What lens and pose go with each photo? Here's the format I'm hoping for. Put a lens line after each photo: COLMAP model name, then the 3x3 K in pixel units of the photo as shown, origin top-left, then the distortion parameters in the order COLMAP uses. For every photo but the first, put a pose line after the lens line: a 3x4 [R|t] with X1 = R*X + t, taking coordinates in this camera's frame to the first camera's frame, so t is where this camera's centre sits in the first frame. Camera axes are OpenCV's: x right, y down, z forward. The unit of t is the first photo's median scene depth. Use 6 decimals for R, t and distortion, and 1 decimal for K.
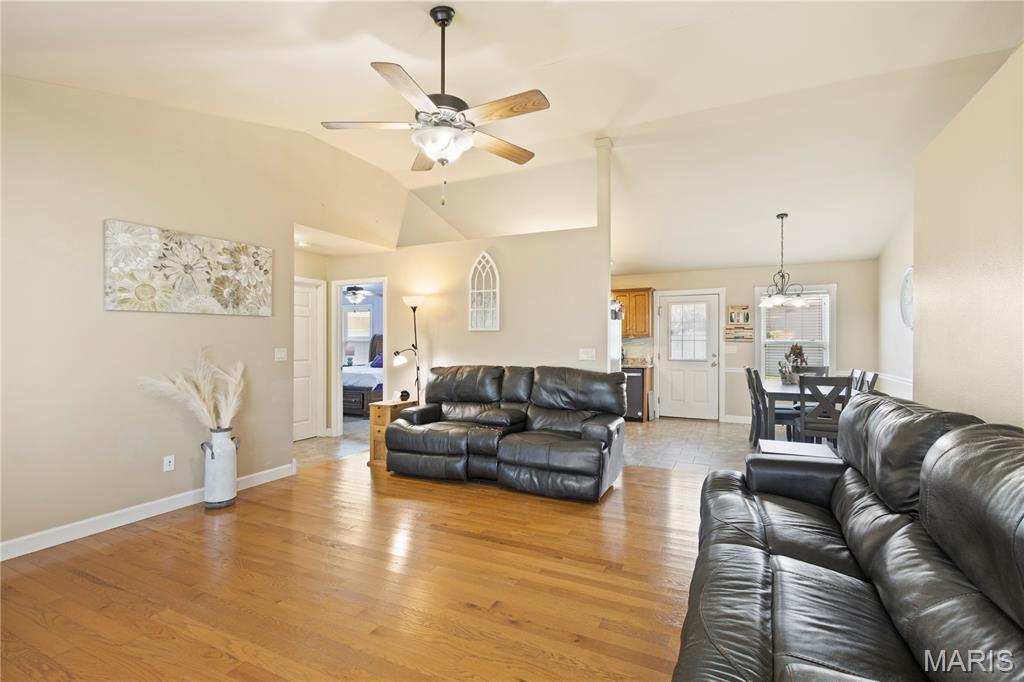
lens RADIAL K [[468.0, 0, 516.5], [0, 468.0, 342.1], [0, 0, 1]] dist [0.002966, -0.000741]
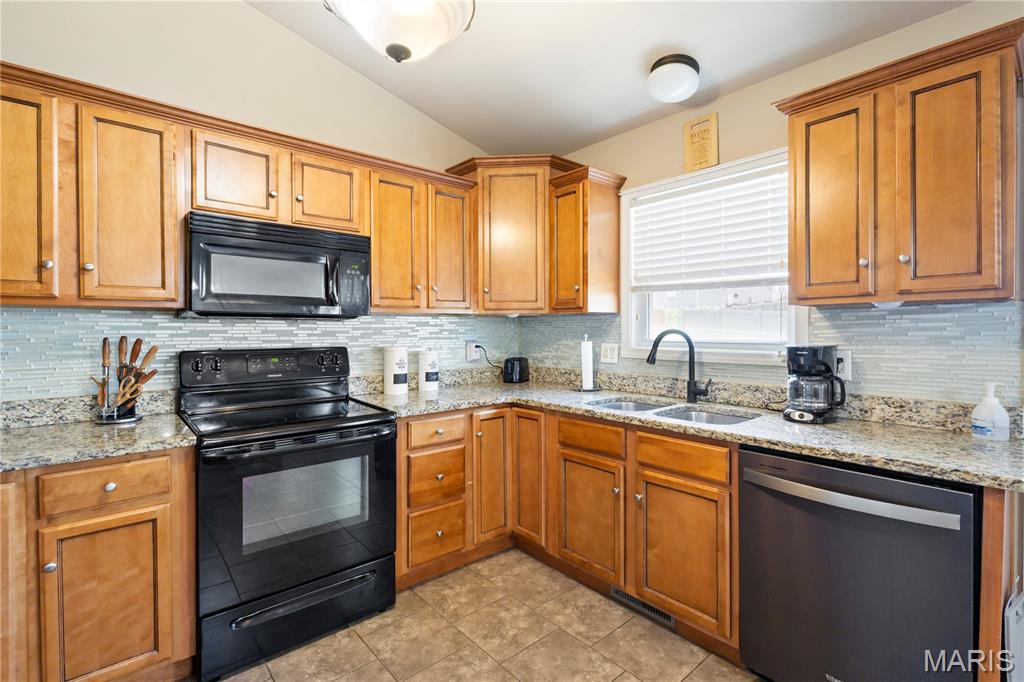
lens RADIAL K [[468.0, 0, 504.7], [0, 468.0, 332.3], [0, 0, 1]] dist [0.002966, -0.000741]
pose [[0.912757, -0.001719, -0.408499, 0.364856], [0.005972, 0.999940, 0.009136, -0.002577], [0.408459, -0.010778, 0.912713, 1.539204]]
